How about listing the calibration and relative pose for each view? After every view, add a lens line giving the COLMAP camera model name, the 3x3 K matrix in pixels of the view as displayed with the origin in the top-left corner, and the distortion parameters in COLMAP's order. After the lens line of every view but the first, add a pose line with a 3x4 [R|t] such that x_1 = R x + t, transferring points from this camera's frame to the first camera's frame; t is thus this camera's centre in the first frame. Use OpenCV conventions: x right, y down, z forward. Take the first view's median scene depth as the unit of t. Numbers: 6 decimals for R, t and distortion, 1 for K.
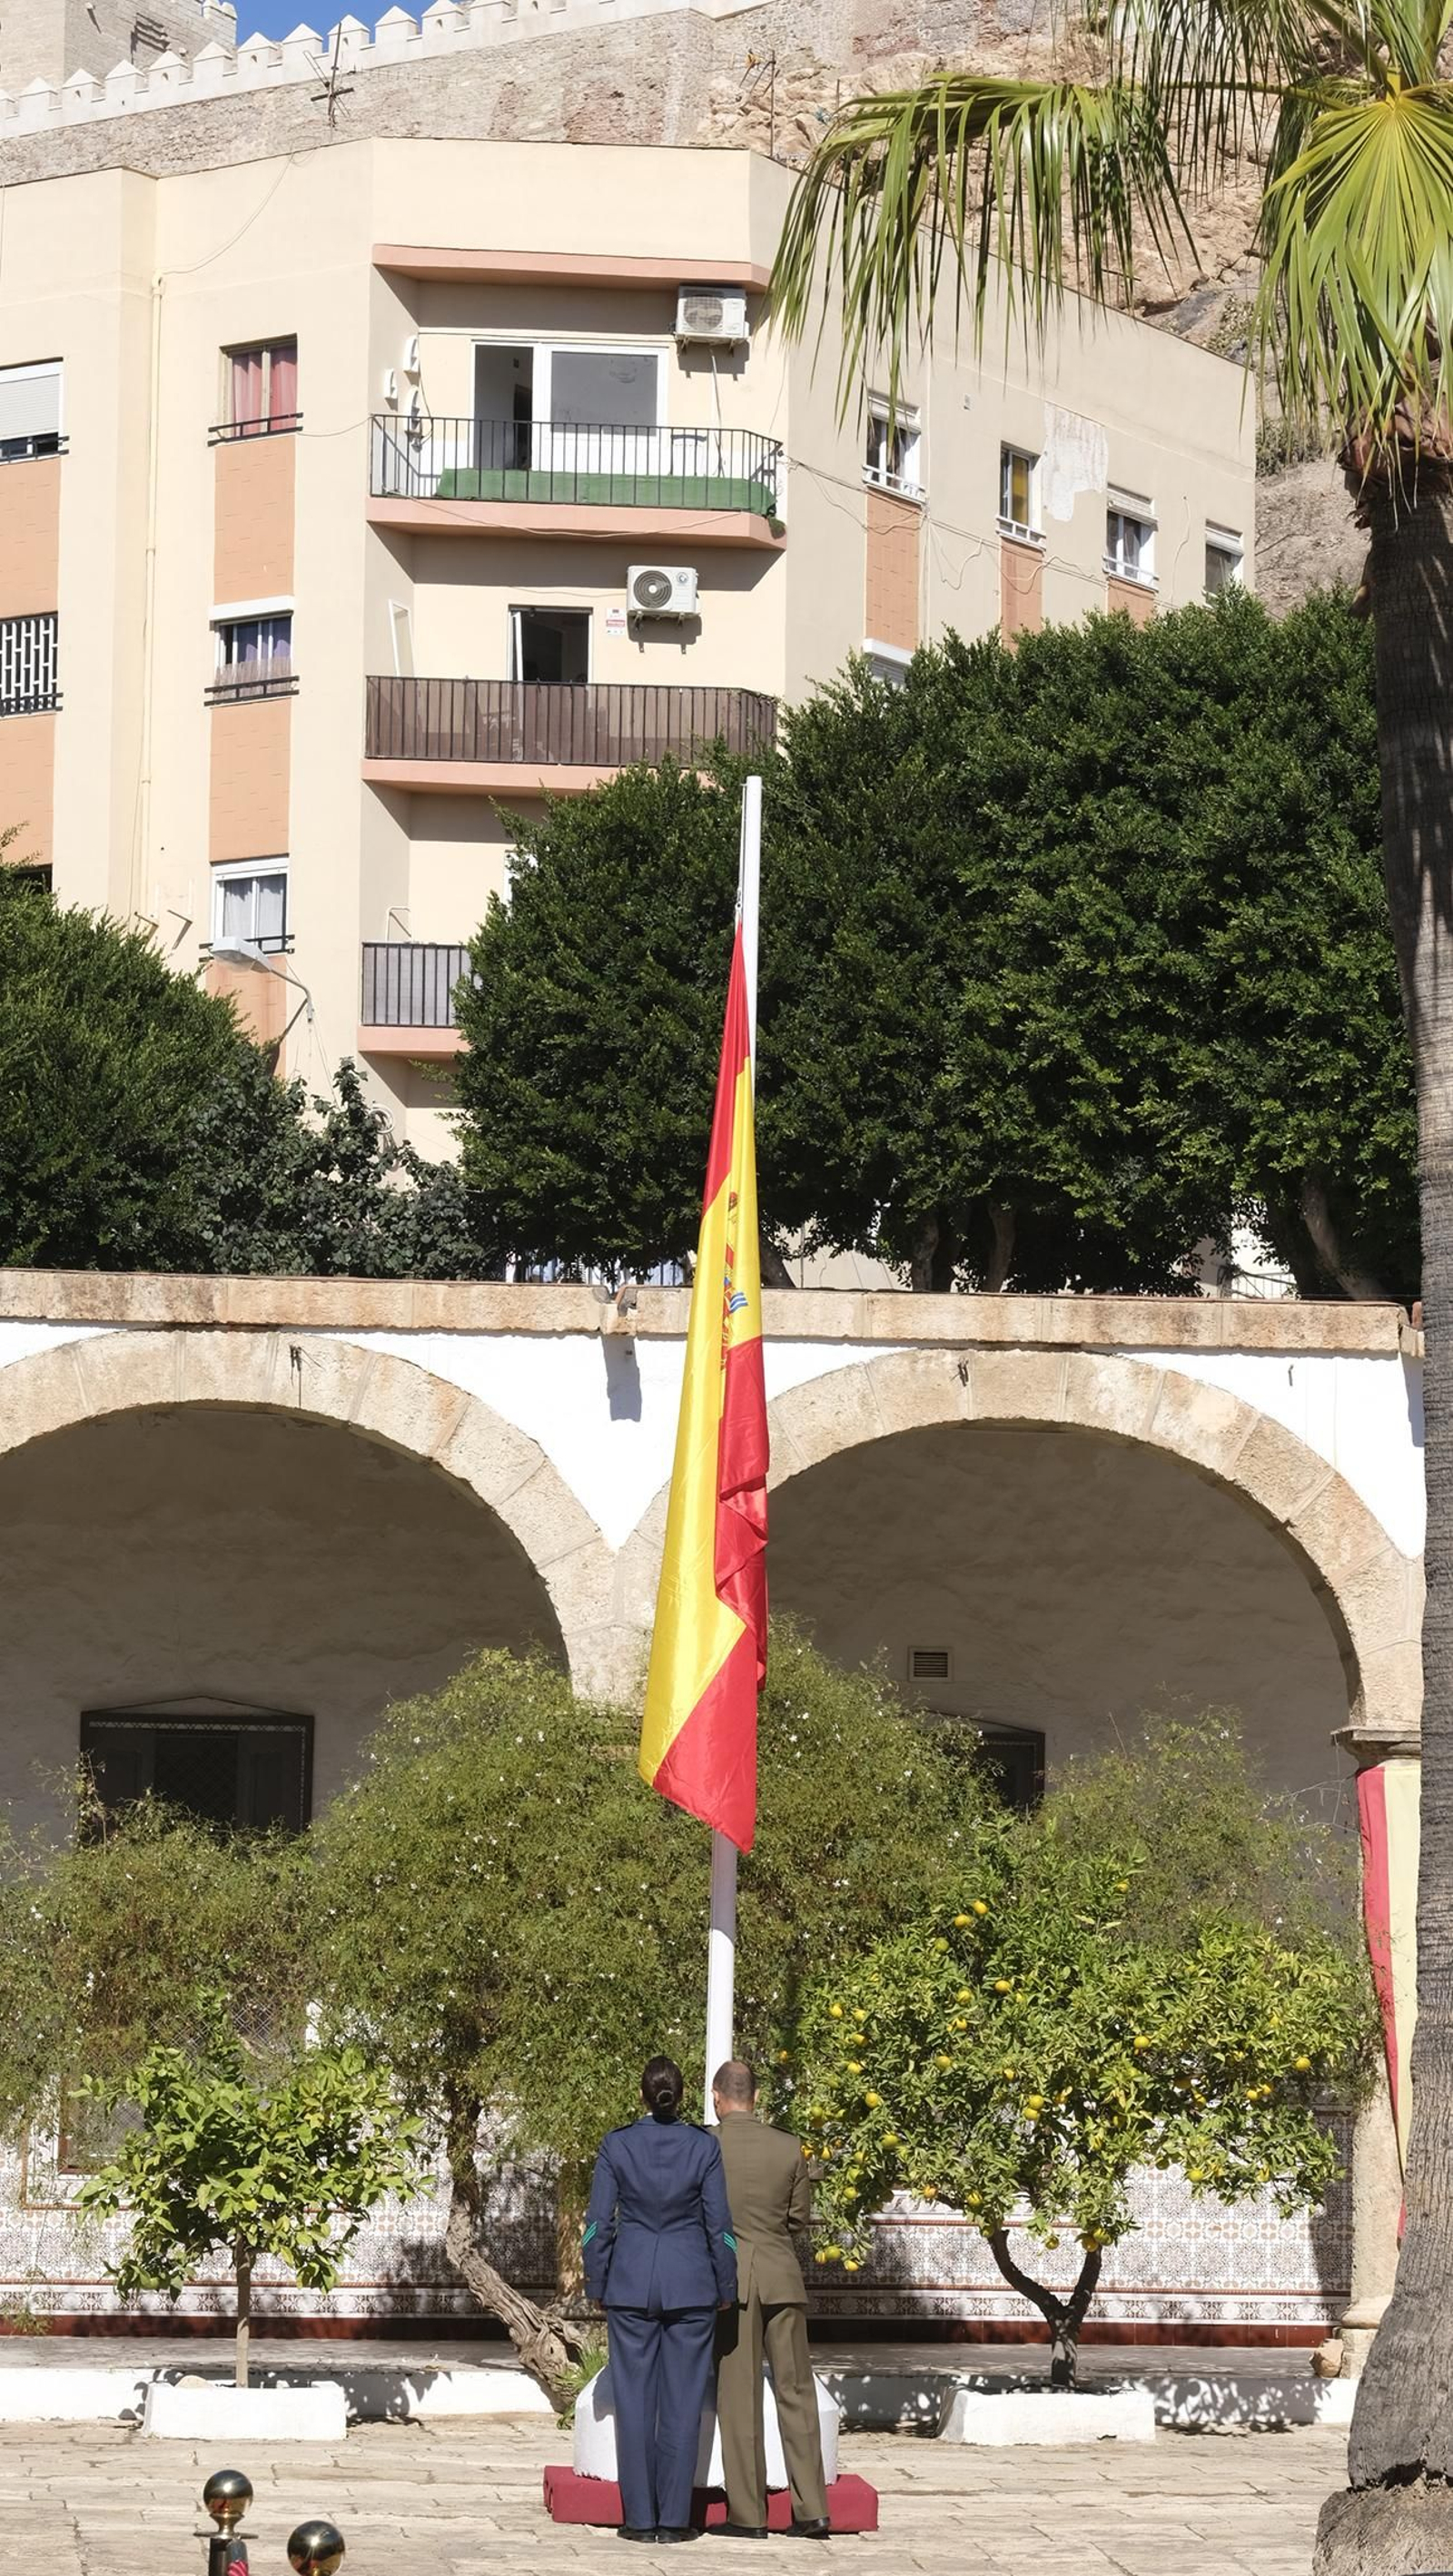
lens RADIAL K [[7076.7, 0, 732.1], [0, 7076.7, 1289.0], [0, 0, 1]] dist [-0.012444, 0.712303]
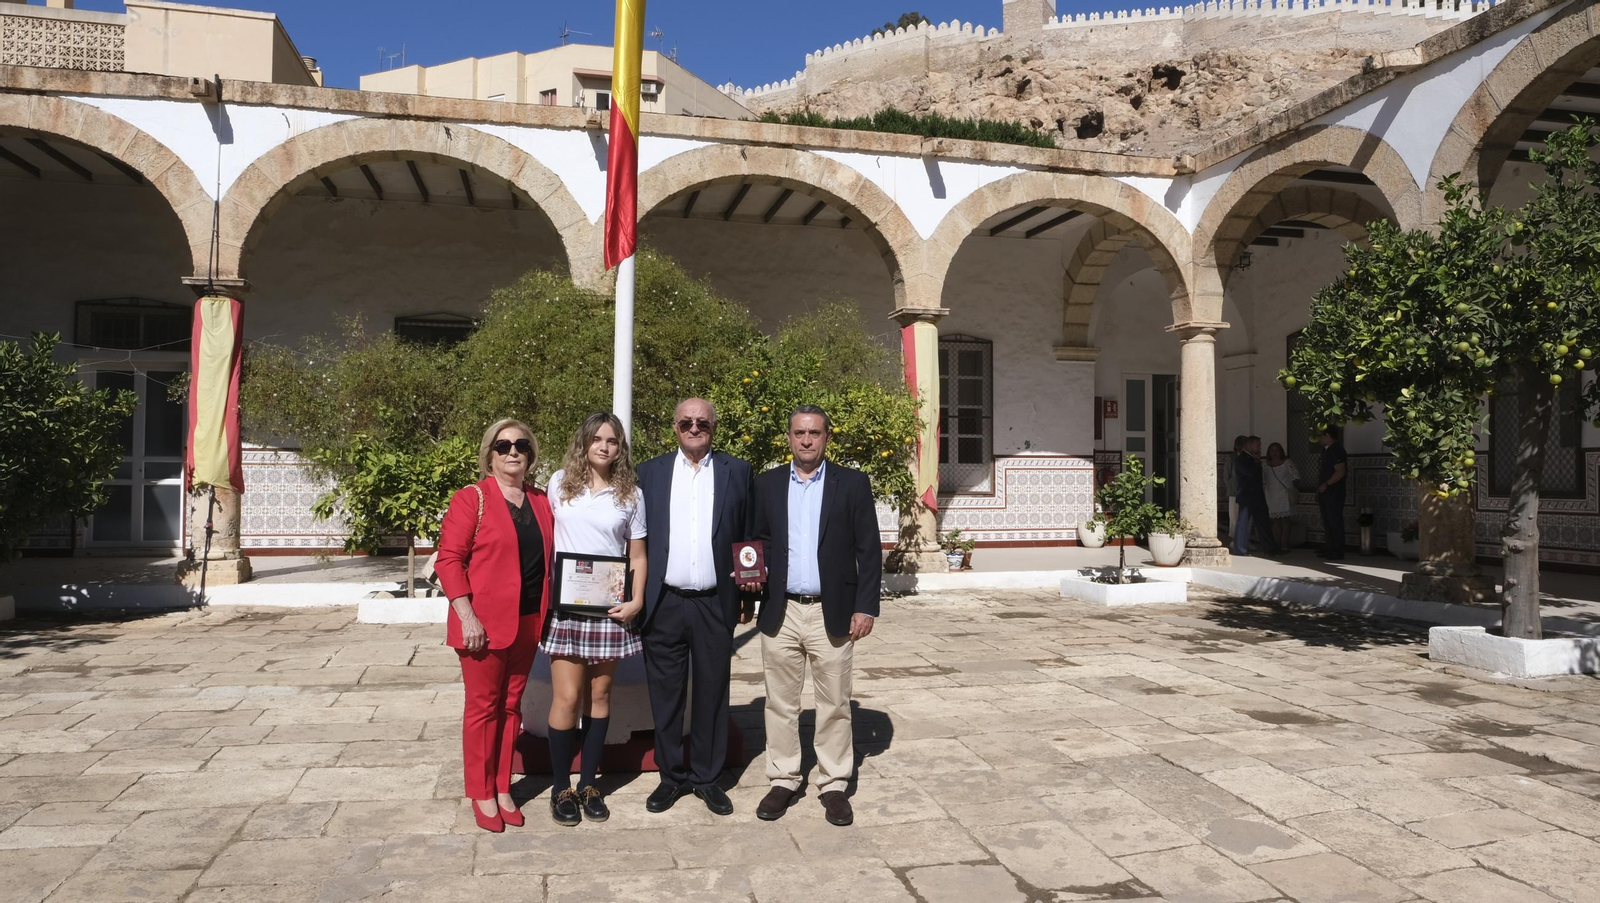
lens RADIAL K [[1092.5, 0, 803.6], [0, 1092.5, 452.8], [0, 0, 1]] dist [-0.025861, 0.010394]
pose [[0.991081, -0.005310, 0.133154, 0.003752], [-0.007059, 0.995711, 0.092248, 0.077185], [-0.133072, -0.092365, 0.986793, 0.629455]]
